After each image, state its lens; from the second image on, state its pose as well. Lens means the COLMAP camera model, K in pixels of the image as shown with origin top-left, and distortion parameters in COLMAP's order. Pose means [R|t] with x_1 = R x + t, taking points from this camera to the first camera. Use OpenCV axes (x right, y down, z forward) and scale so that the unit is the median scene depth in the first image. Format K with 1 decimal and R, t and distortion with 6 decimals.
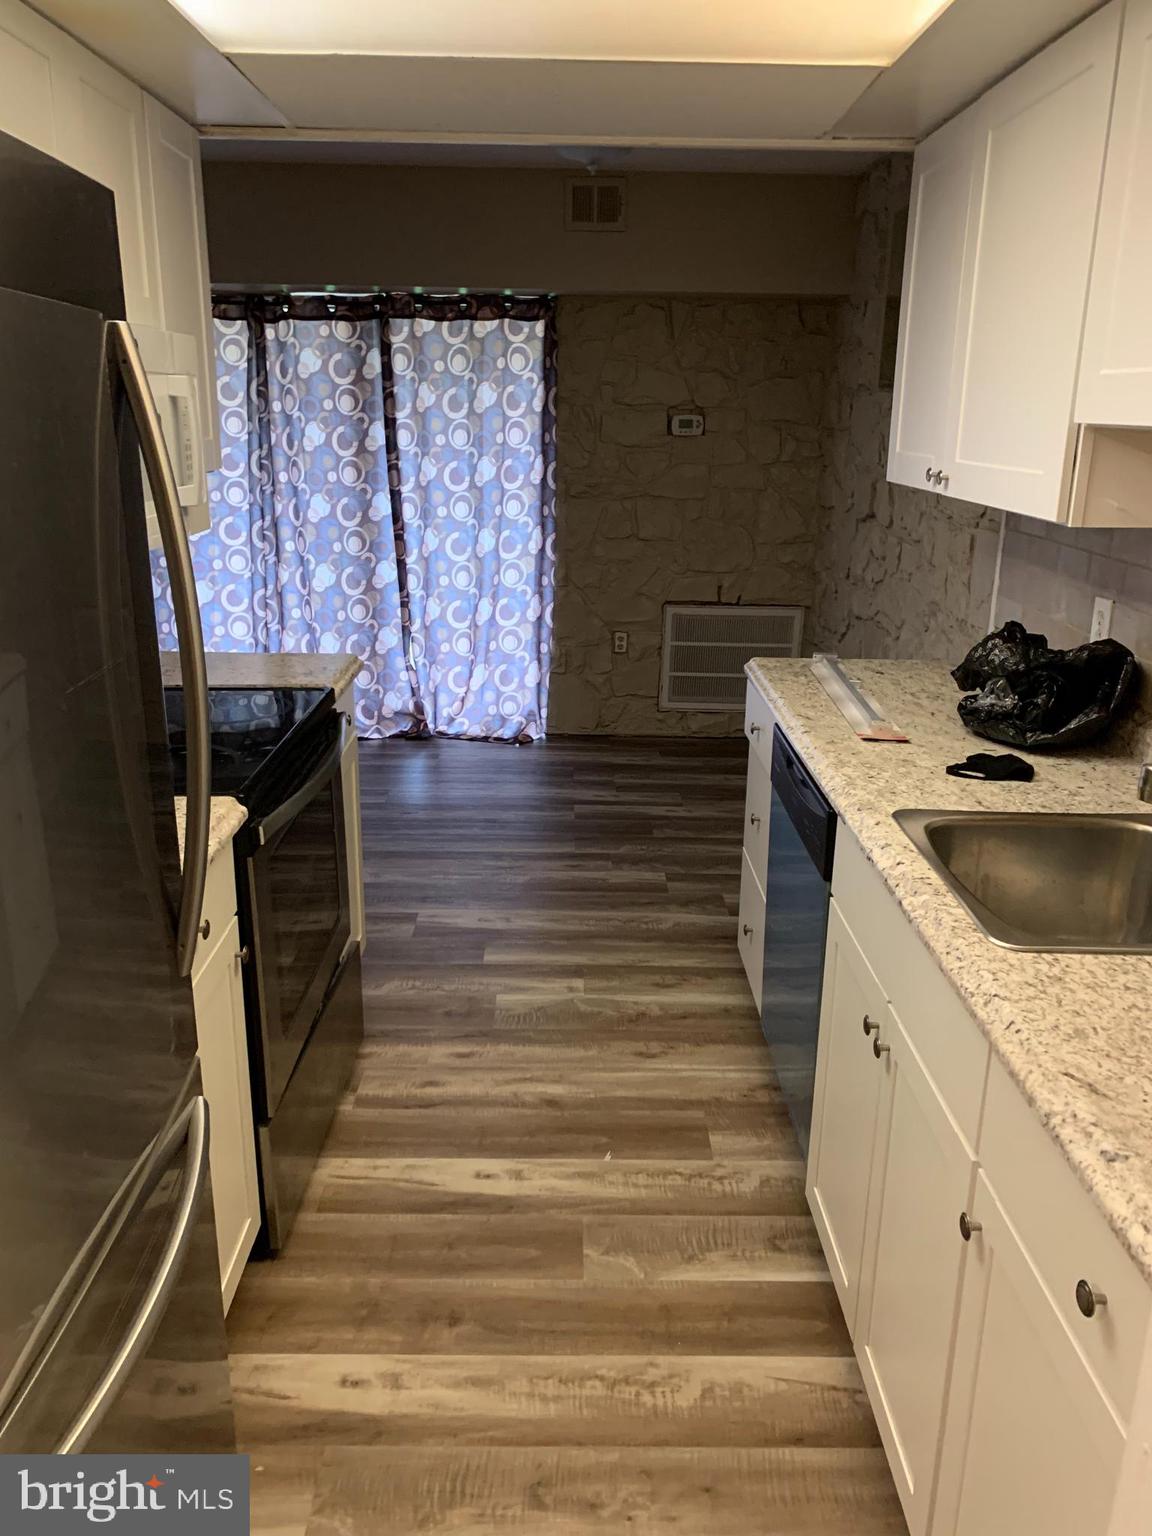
lens RADIAL K [[1178.4, 0, 575.4], [0, 1178.4, 768.8], [0, 0, 1]] dist [0.033693, -0.032950]
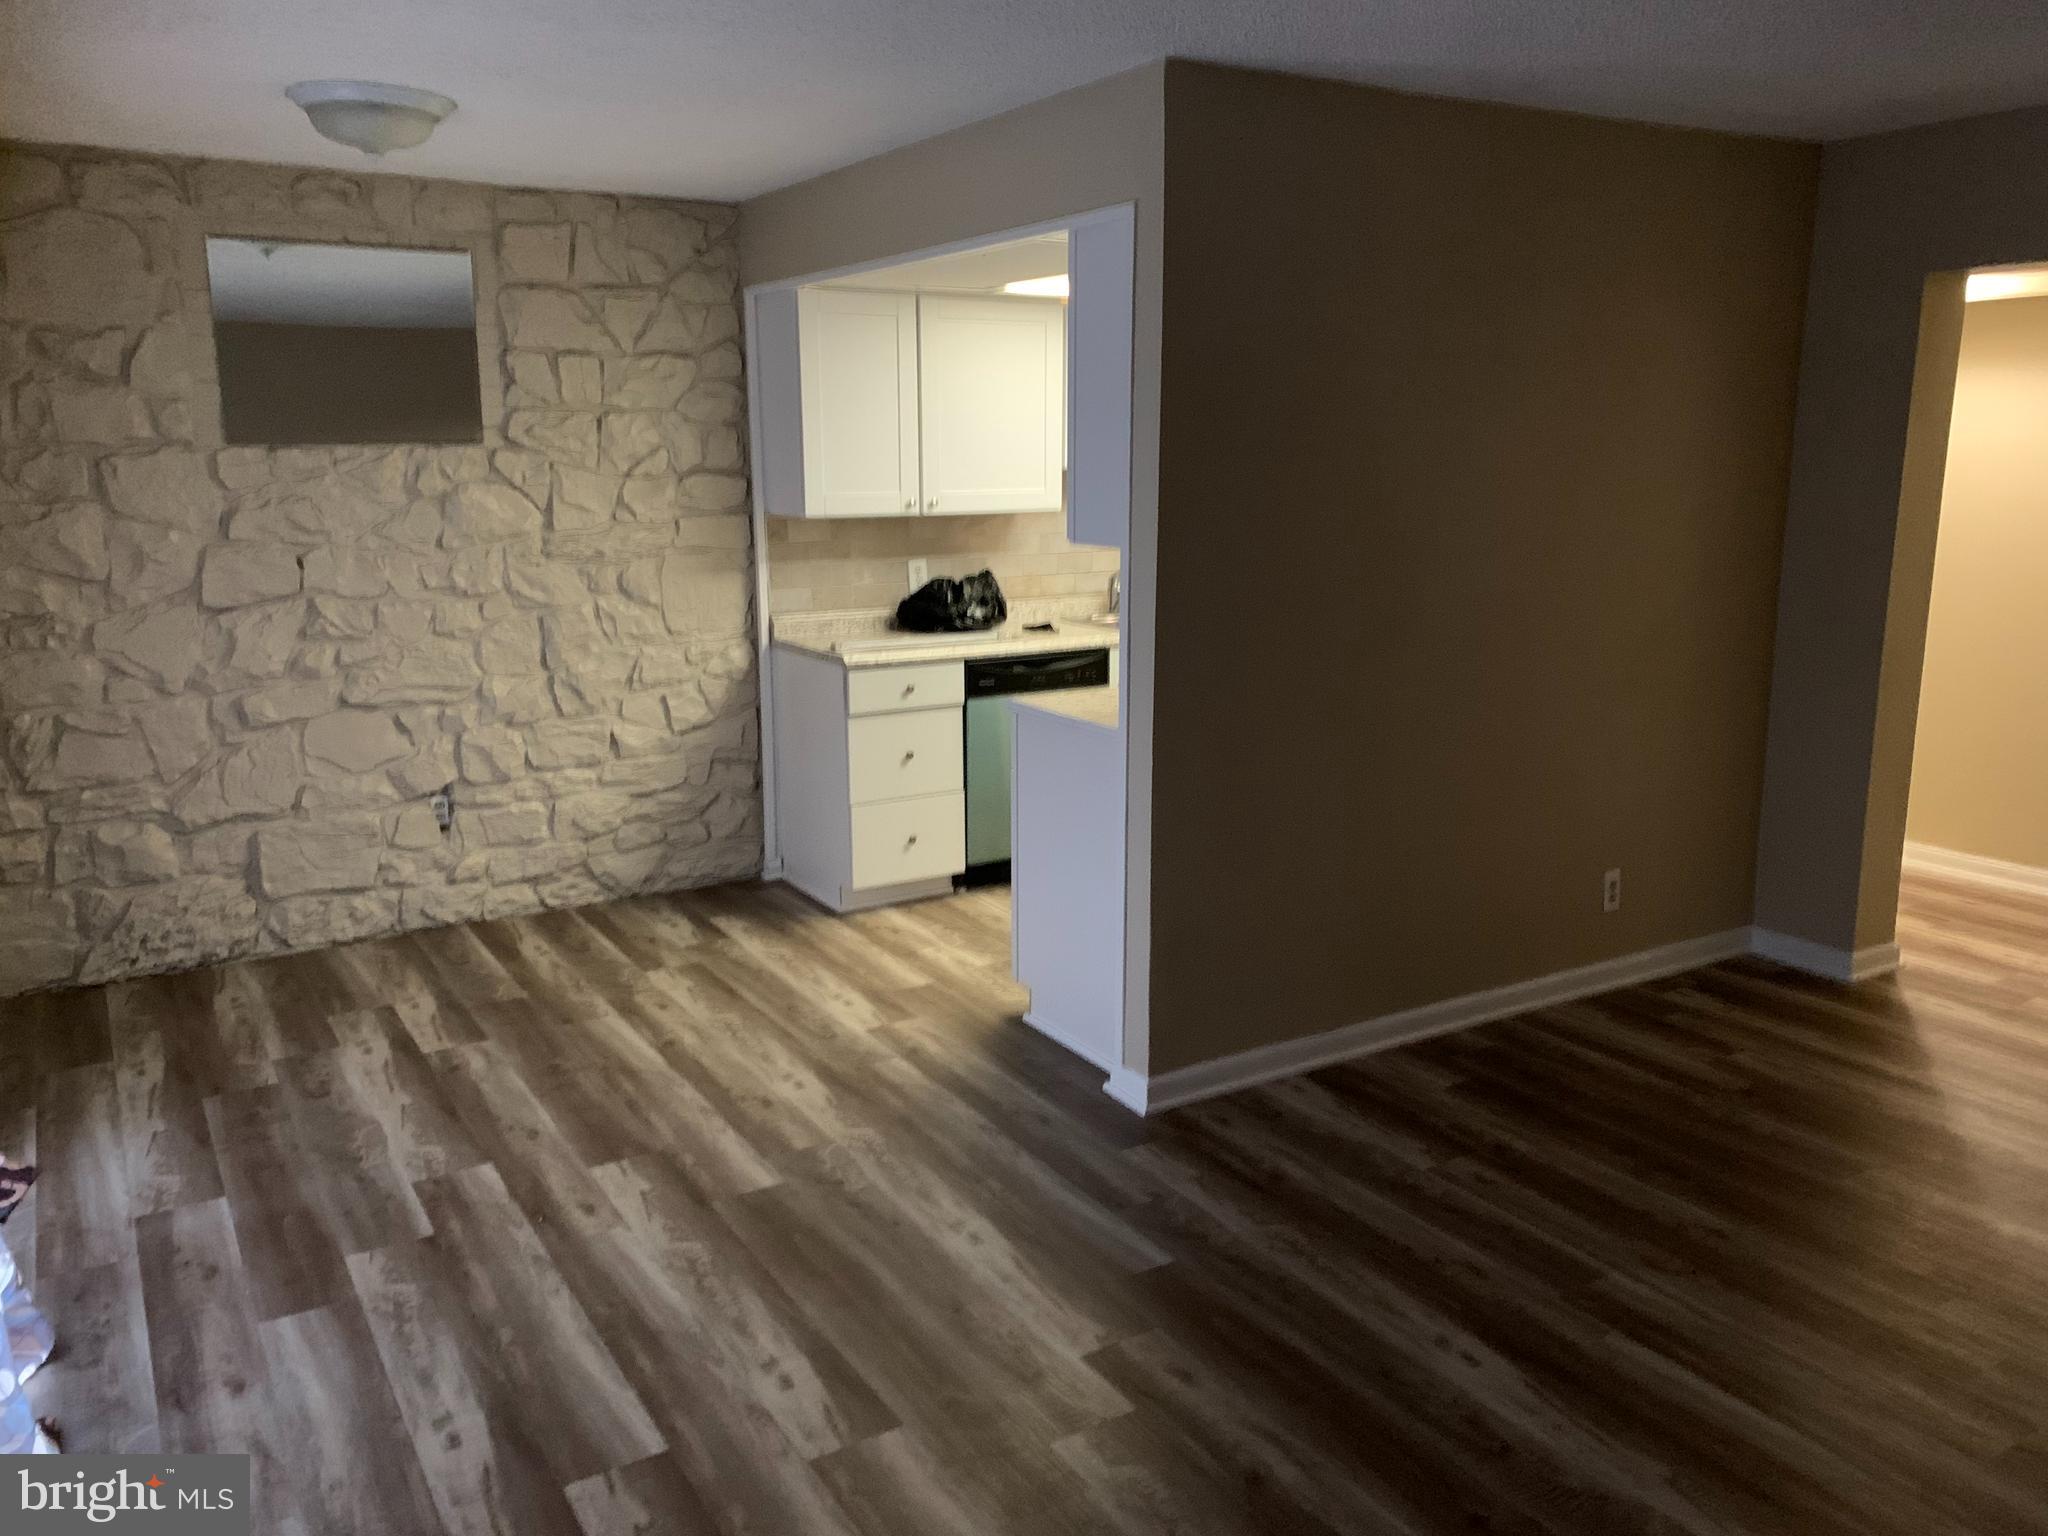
lens RADIAL K [[1571.2, 0, 1020.0], [0, 1571.2, 769.3], [0, 0, 1]] dist [0.033693, -0.032950]
pose [[-0.515407, -0.191375, 0.835303, -1.755230], [0.248873, 0.899305, 0.359600, -0.692780], [-0.820011, 0.393224, -0.415880, 2.000881]]
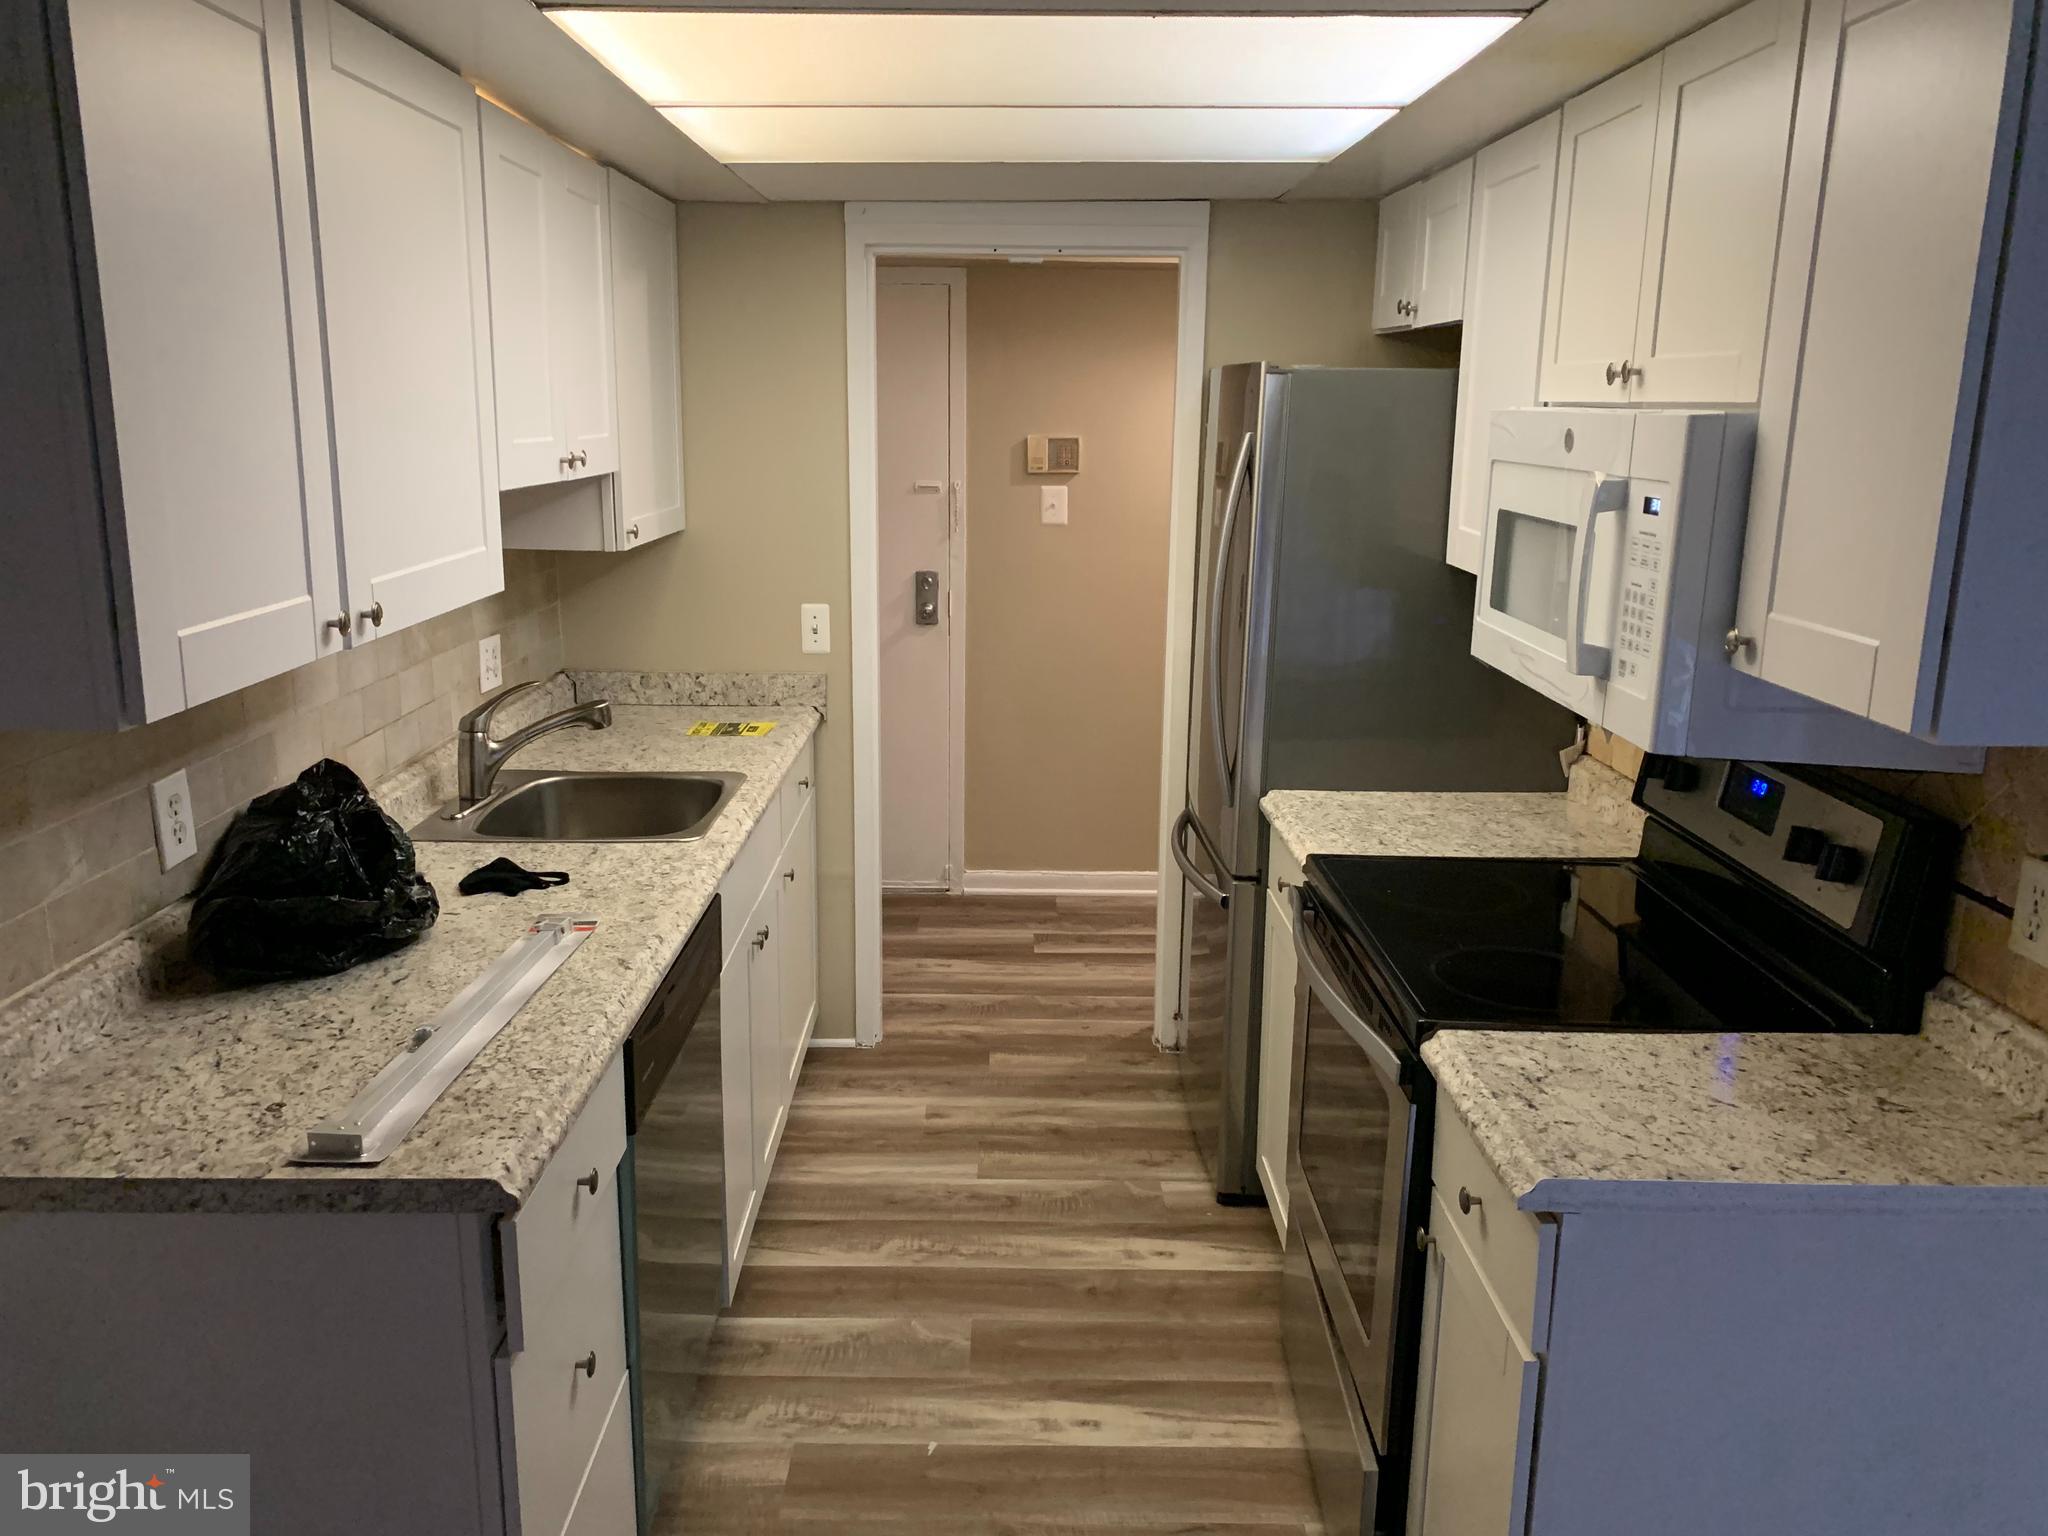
lens RADIAL K [[1571.2, 0, 1023.4], [0, 1571.2, 766.9], [0, 0, 1]] dist [0.033693, -0.032950]
pose [[-0.999715, -0.022796, -0.007104, -0.015214], [-0.023270, 0.863518, 0.503780, -0.590841], [-0.005349, 0.503802, -0.863803, 1.729543]]
